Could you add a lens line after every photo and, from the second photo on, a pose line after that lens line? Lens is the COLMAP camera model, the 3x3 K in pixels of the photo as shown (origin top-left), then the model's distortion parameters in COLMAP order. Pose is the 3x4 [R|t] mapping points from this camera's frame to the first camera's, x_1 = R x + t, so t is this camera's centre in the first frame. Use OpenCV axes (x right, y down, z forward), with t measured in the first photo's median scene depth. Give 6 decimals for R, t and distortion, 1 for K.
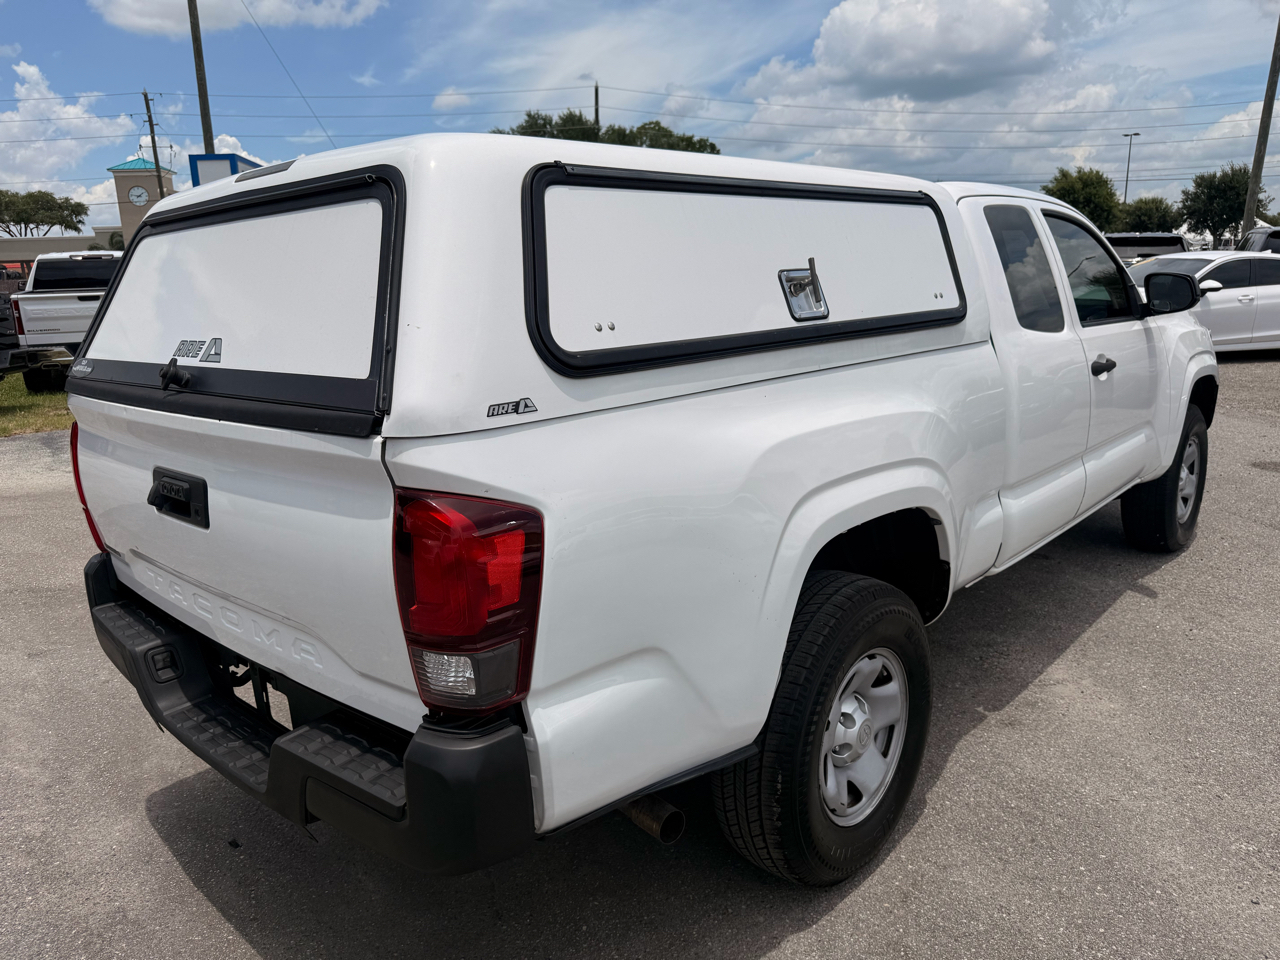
lens RADIAL K [[937.5, 0, 642.9], [0, 937.5, 478.7], [0, 0, 1]] dist [-0.005357, -0.035446]
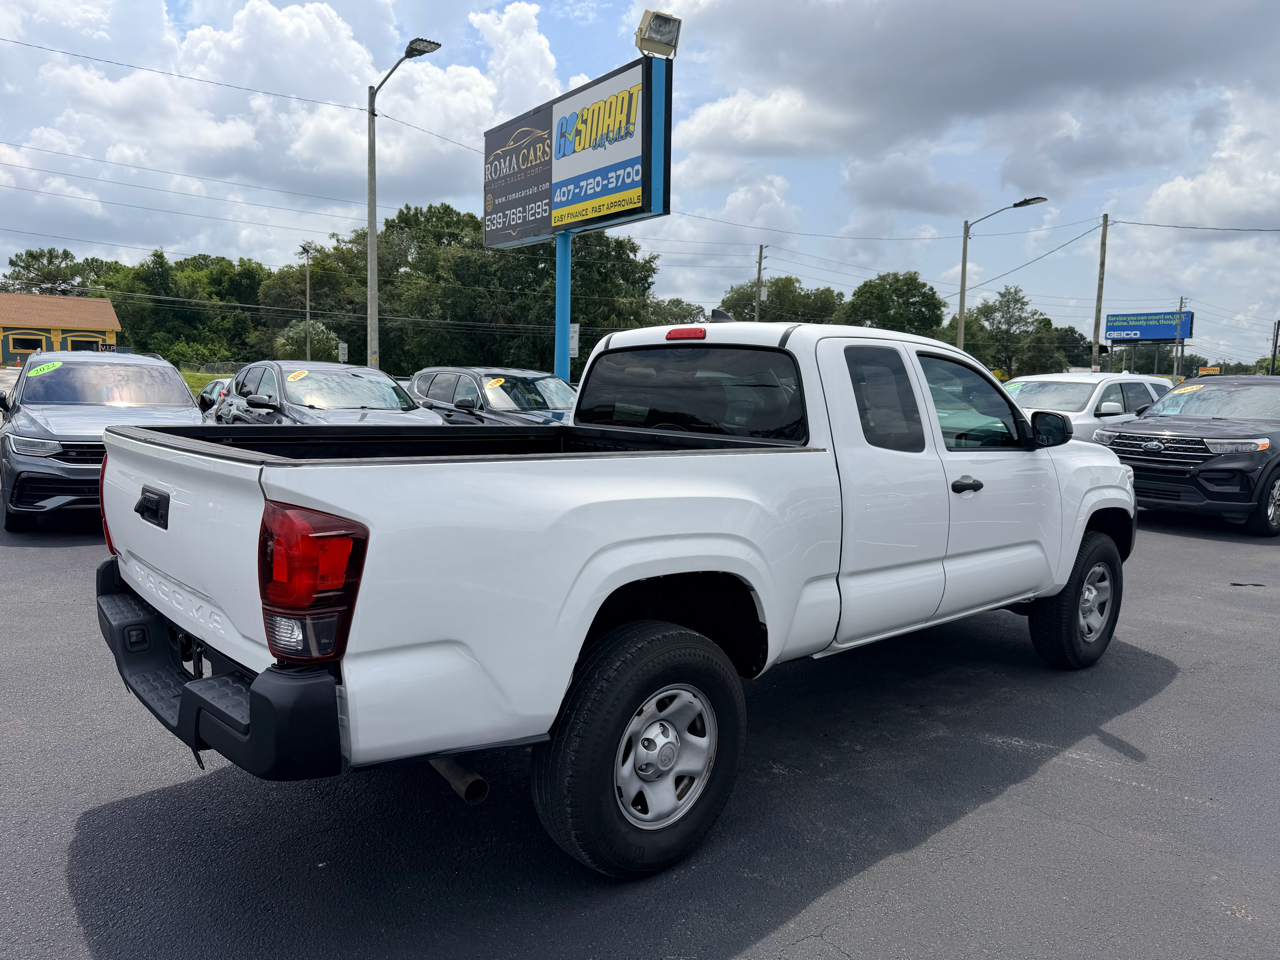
lens RADIAL K [[908.3, 0, 639.8], [0, 908.3, 486.4], [0, 0, 1]] dist [0.010150, -0.004102]
pose [[0.992730, 0.084259, -0.085947, 0.304981], [-0.092918, 0.990404, -0.102303, 0.056041], [0.076503, 0.109545, 0.991033, -0.259181]]
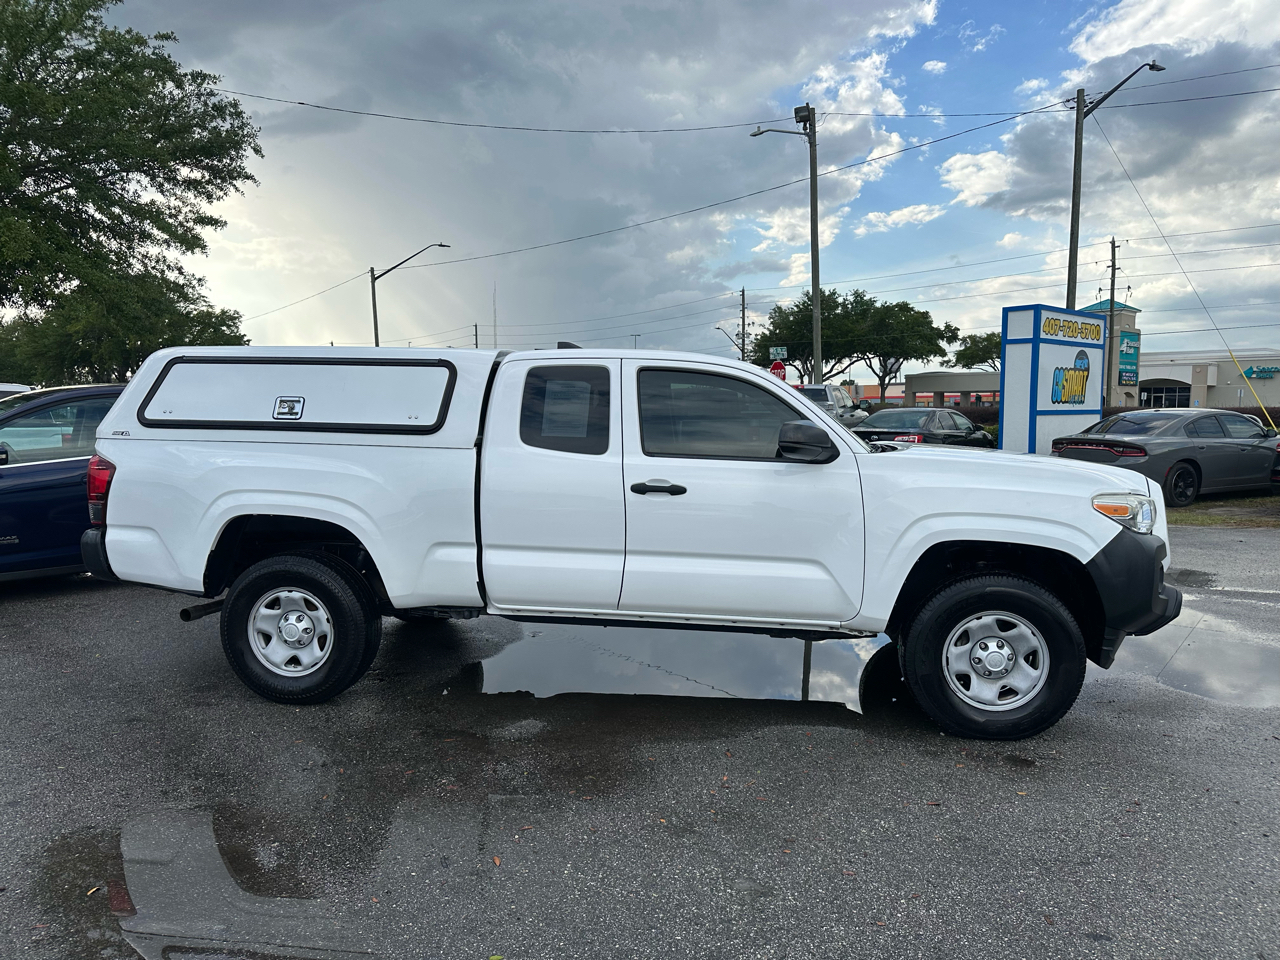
lens RADIAL K [[887.9, 0, 640.0], [0, 887.9, 480.0], [0, 0, 1]] dist [0.059430, -0.002895]
pose [[0.533878, 0.104030, -0.839138, 2.428584], [-0.213873, 0.976747, -0.014981, -0.180692], [0.818067, 0.187467, 0.543712, 0.578105]]
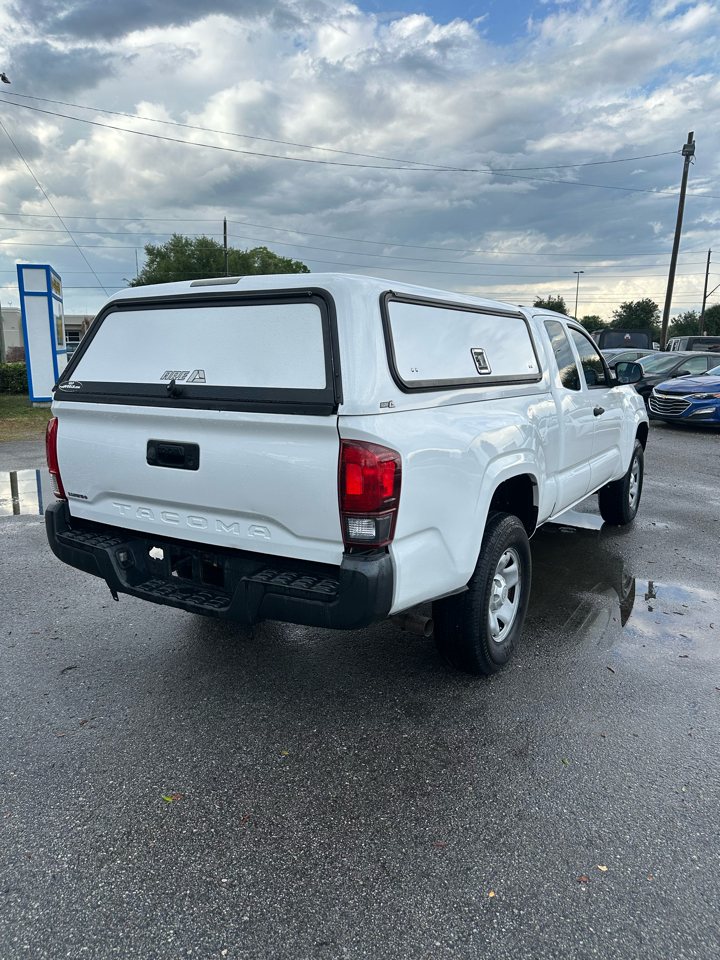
lens RADIAL K [[703.1, 0, 360.0], [0, 703.1, 480.0], [0, 0, 1]] dist [-0.005357, -0.035446]
pose [[0.981285, 0.008041, 0.192393, -0.365488], [0.000499, 0.999018, -0.044299, 0.119616], [-0.192560, 0.043566, 0.980318, -0.393344]]
